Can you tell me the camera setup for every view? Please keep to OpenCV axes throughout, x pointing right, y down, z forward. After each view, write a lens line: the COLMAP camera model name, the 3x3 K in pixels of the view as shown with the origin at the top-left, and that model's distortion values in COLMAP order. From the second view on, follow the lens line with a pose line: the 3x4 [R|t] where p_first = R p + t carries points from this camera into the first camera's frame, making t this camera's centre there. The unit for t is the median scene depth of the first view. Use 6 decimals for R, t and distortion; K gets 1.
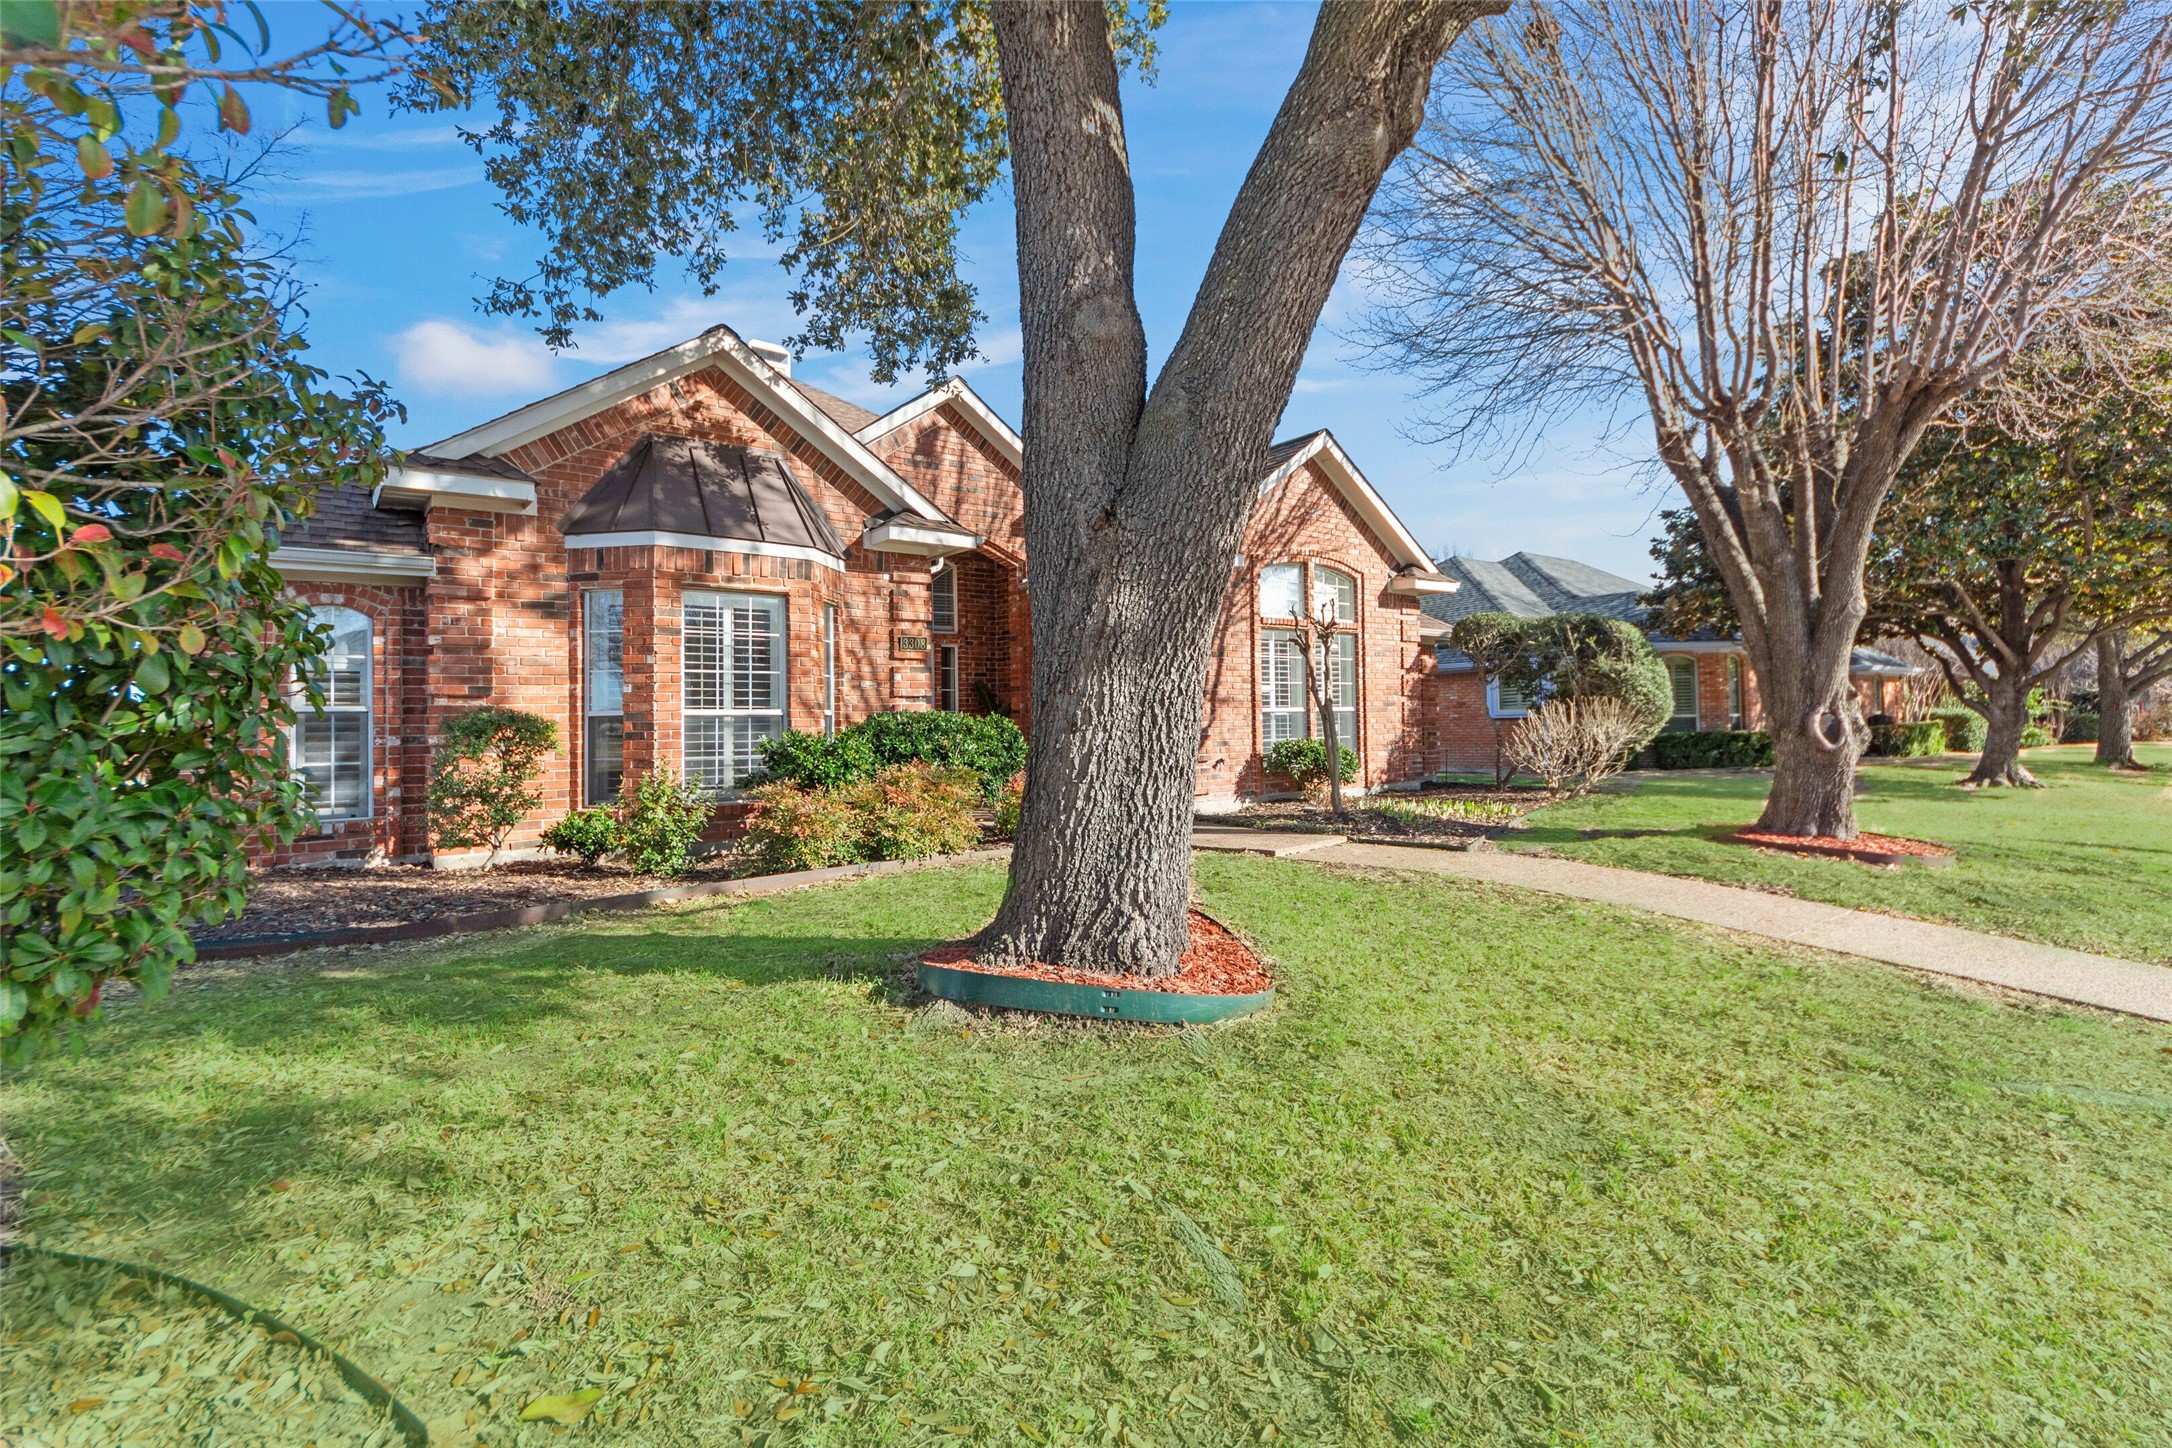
lens RADIAL K [[942.1, 0, 1086.5], [0, 942.1, 722.9], [0, 0, 1]] dist [-0.000482, -0.000007]
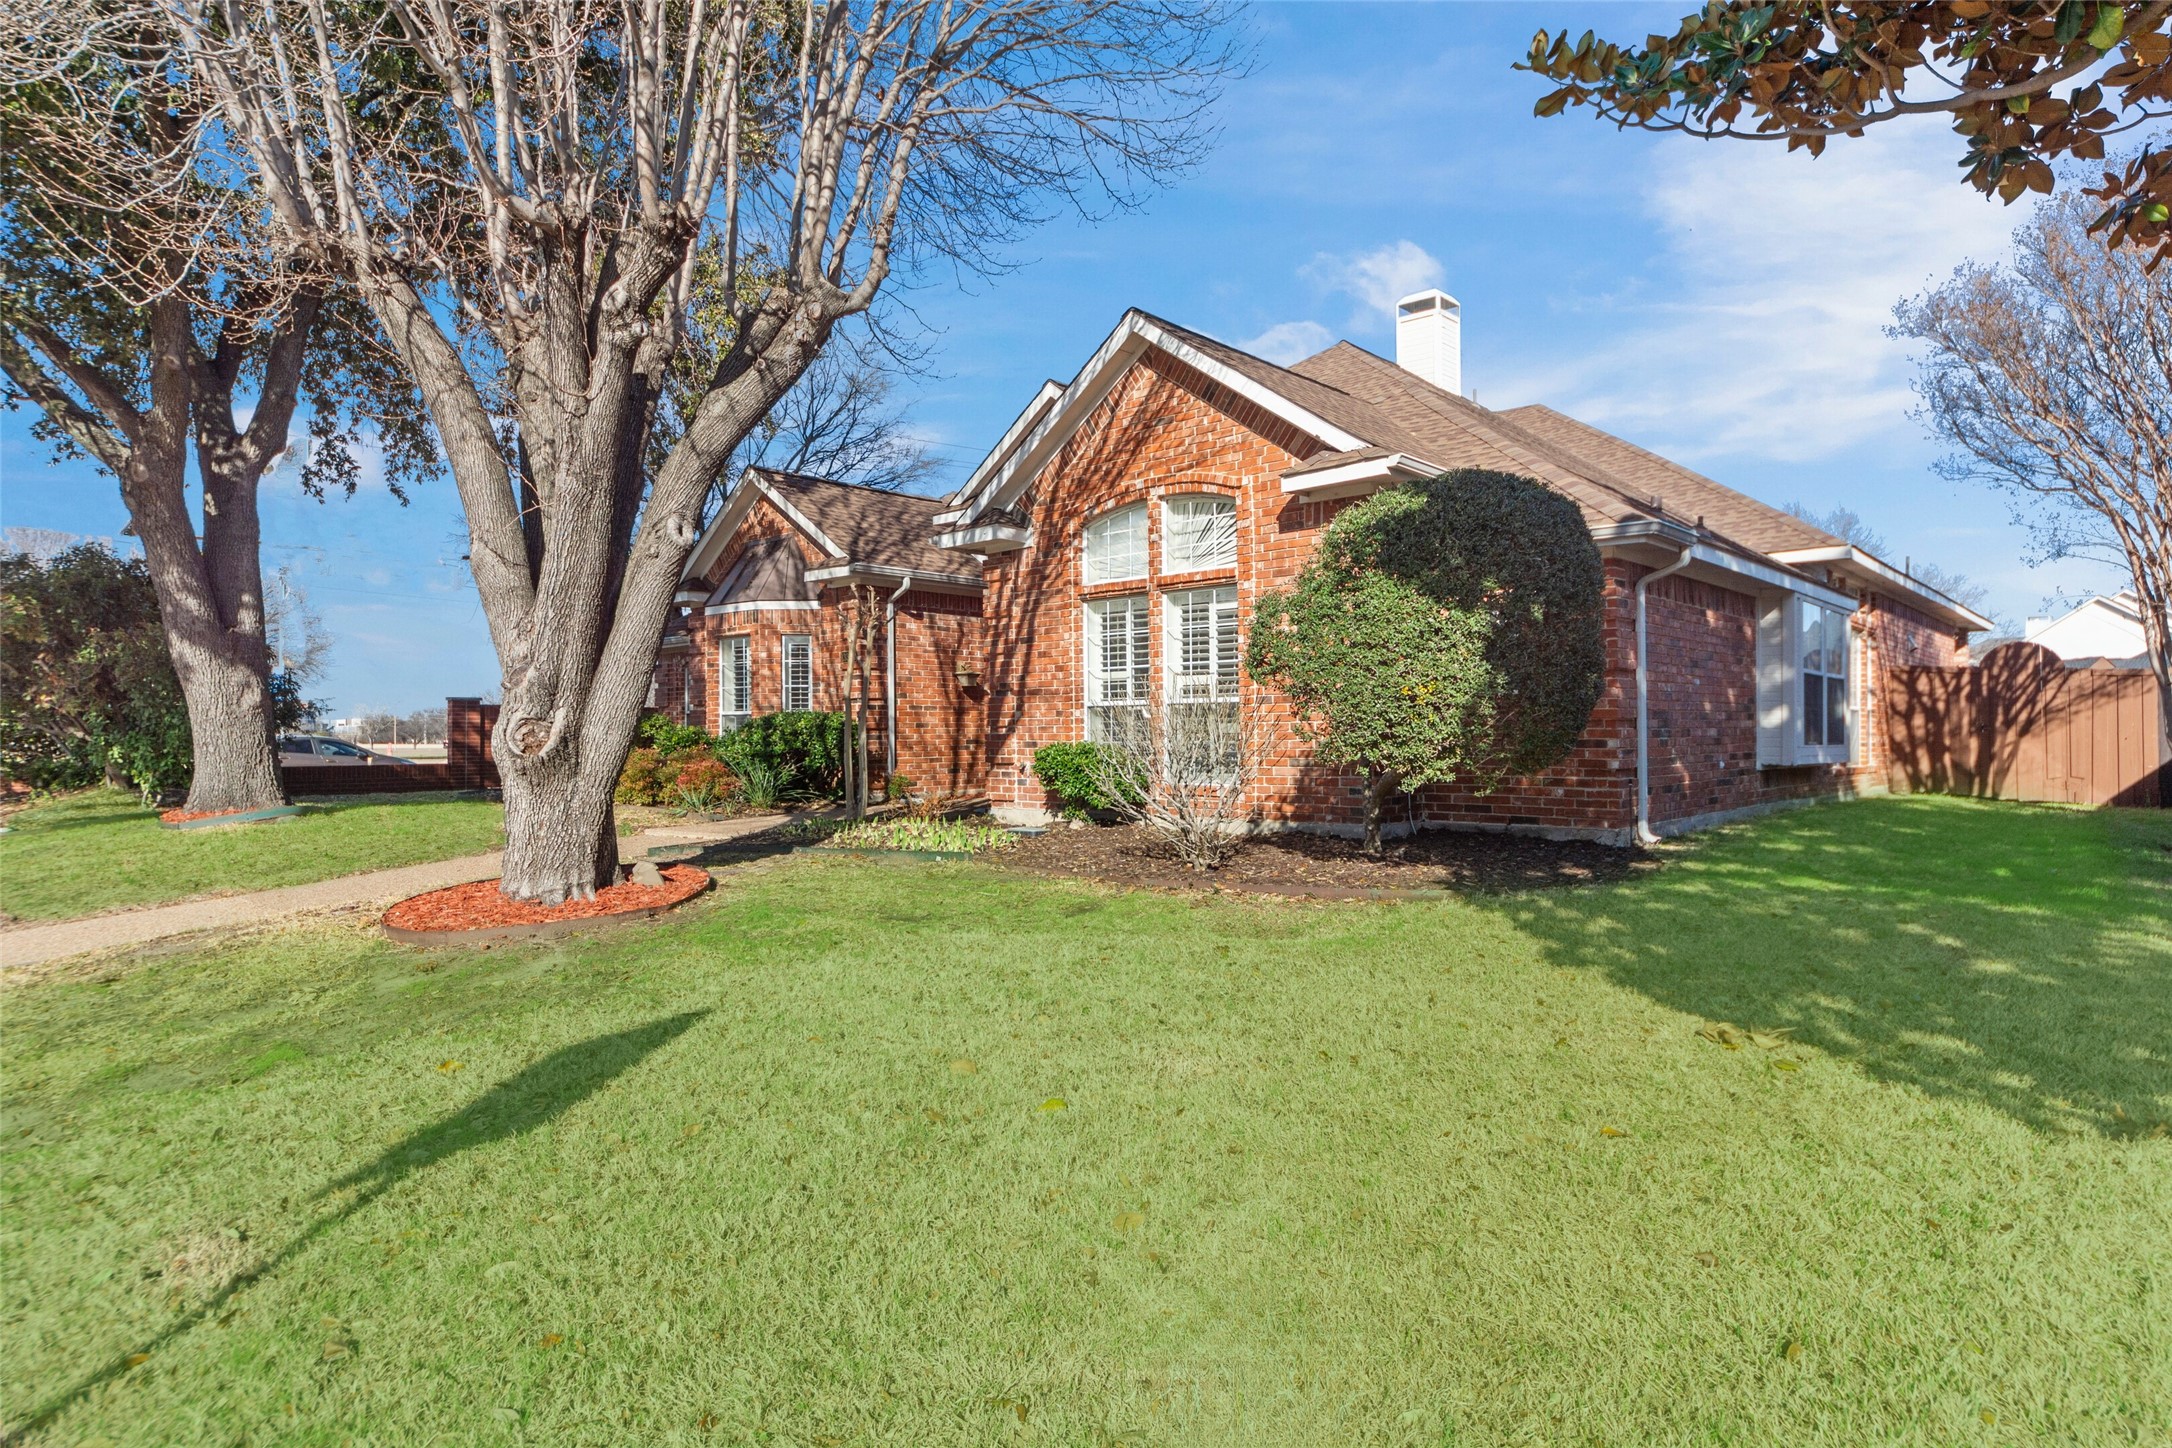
lens RADIAL K [[1178.6, 0, 1086.4], [0, 1178.6, 727.7], [0, 0, 1]] dist [0.000872, 0.000013]
pose [[0.201906, 0.021749, -0.979163, 1.191033], [0.016060, 0.999545, 0.025513, -0.019525], [0.979273, -0.020876, 0.201464, 0.827841]]
